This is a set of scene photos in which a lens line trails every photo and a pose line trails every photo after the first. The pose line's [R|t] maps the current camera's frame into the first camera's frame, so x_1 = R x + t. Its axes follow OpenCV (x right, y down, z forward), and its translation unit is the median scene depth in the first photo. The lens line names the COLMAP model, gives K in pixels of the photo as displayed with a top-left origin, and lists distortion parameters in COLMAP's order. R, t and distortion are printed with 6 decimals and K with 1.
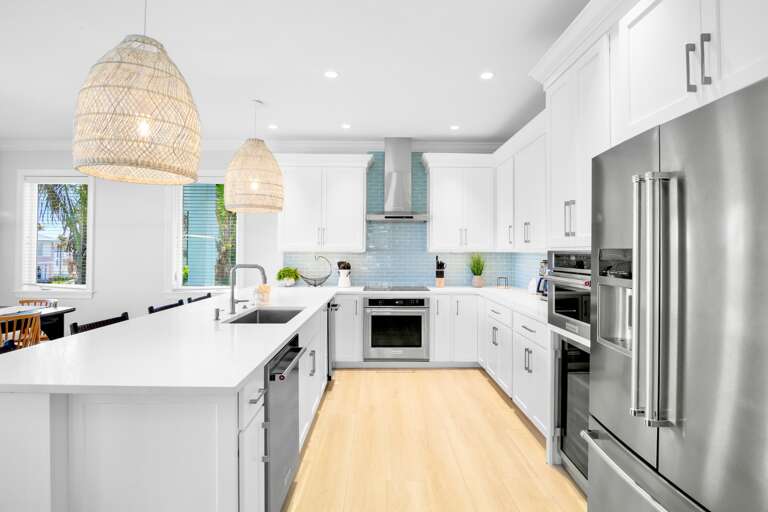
lens RADIAL K [[383.1, 0, 379.5], [0, 383.1, 244.2], [0, 0, 1]] dist [-0.009974, -0.000739]
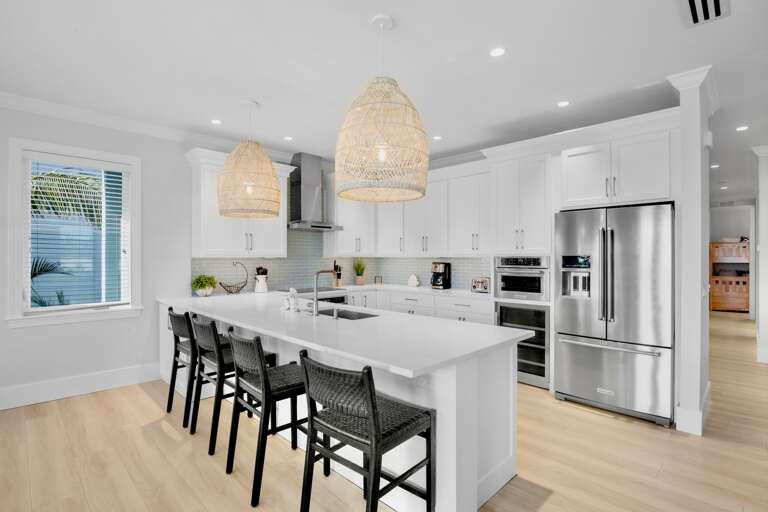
lens RADIAL K [[383.1, 0, 388.1], [0, 383.1, 257.6], [0, 0, 1]] dist [-0.009974, -0.000739]
pose [[0.711989, -0.006433, 0.702161, -0.565634], [-0.010544, 0.999747, 0.019851, -0.003397], [-0.702112, -0.021537, 0.711741, 0.046922]]
